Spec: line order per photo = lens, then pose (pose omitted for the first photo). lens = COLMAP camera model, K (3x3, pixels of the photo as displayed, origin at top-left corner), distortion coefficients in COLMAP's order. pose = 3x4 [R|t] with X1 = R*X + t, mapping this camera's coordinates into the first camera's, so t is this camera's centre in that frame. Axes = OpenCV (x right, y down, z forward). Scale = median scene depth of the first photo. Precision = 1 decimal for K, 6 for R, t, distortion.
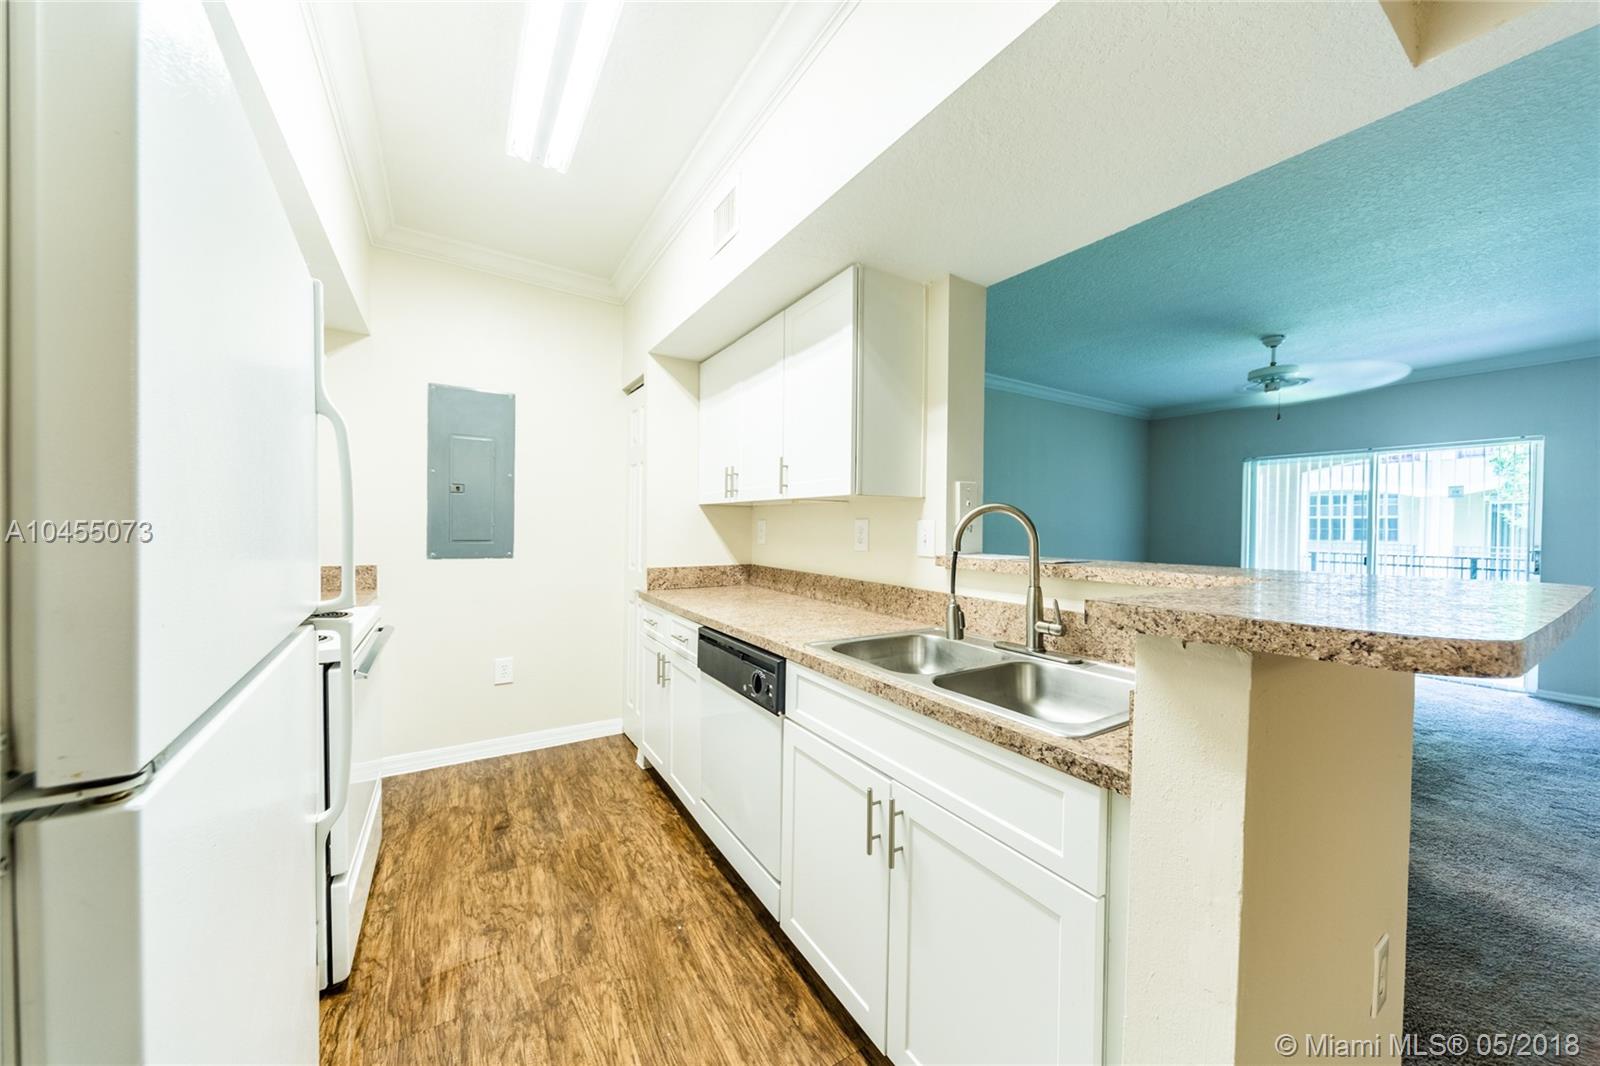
lens RADIAL K [[557.4, 0, 801.5], [0, 557.4, 532.7], [0, 0, 1]] dist [0.010026, -0.000134]
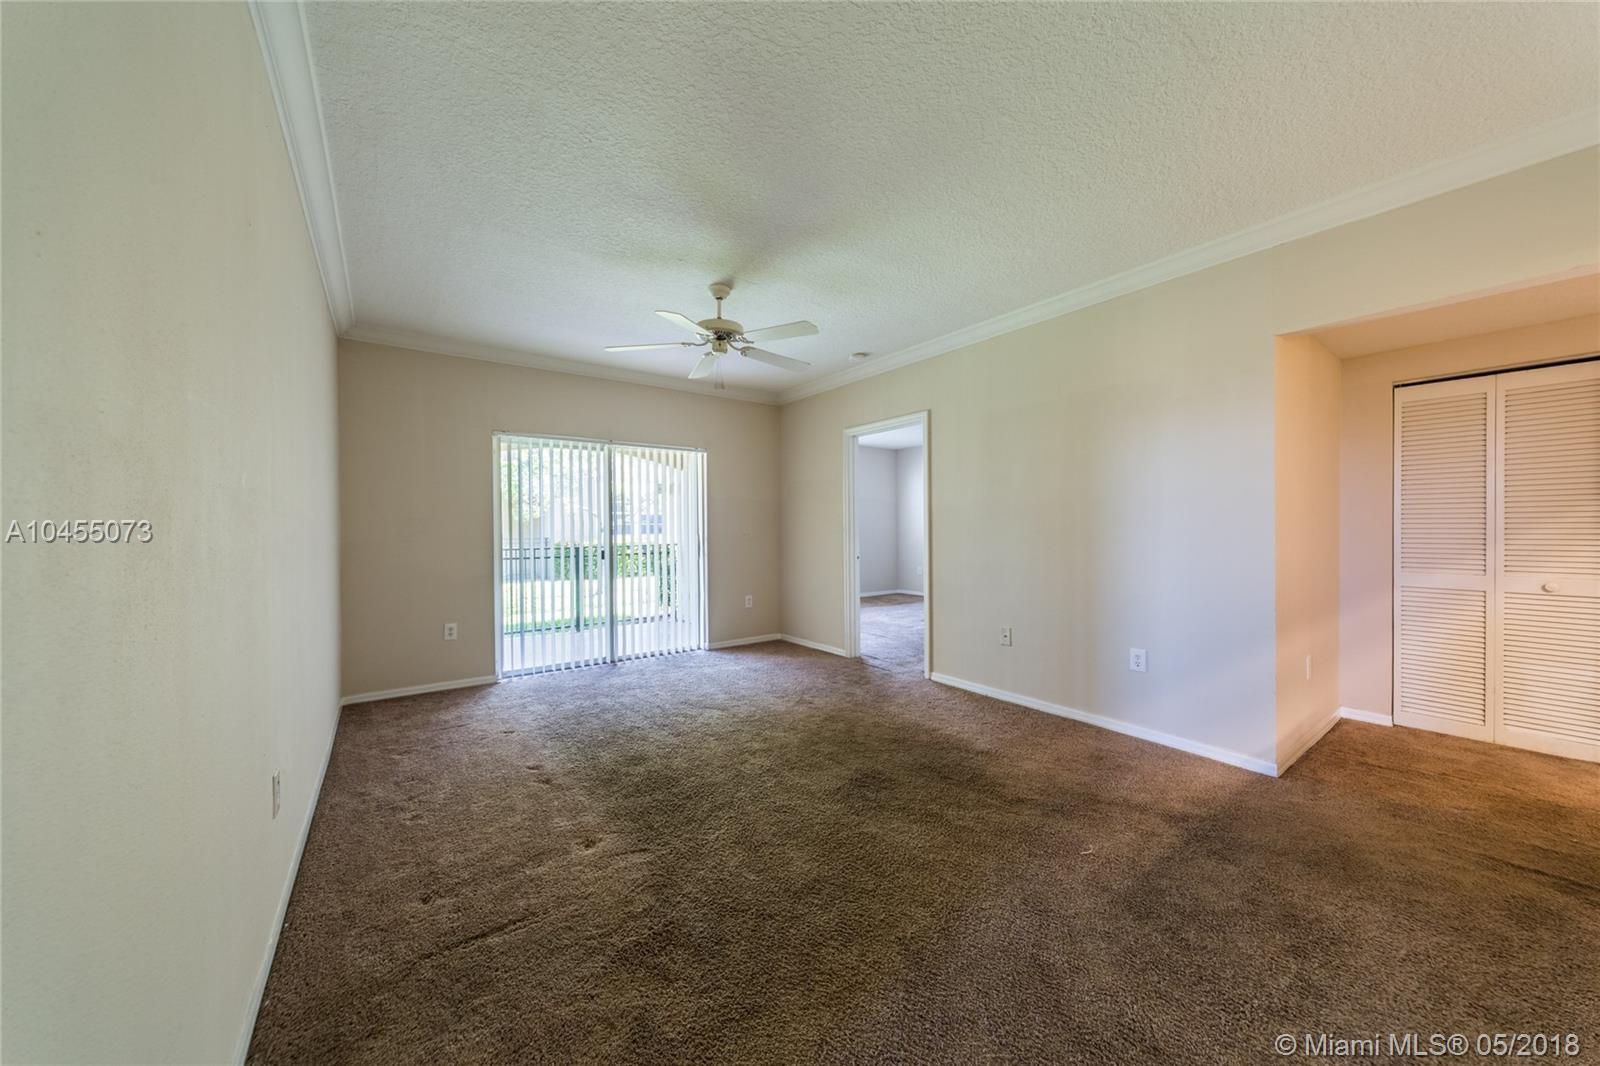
lens RADIAL K [[557.4, 0, 801.5], [0, 557.4, 532.7], [0, 0, 1]] dist [0.010026, -0.000134]
pose [[-0.079202, -0.022741, 0.996599, 0.013760], [0.017428, 0.999555, 0.024194, -0.007601], [-0.996706, 0.019285, -0.078770, 1.192945]]
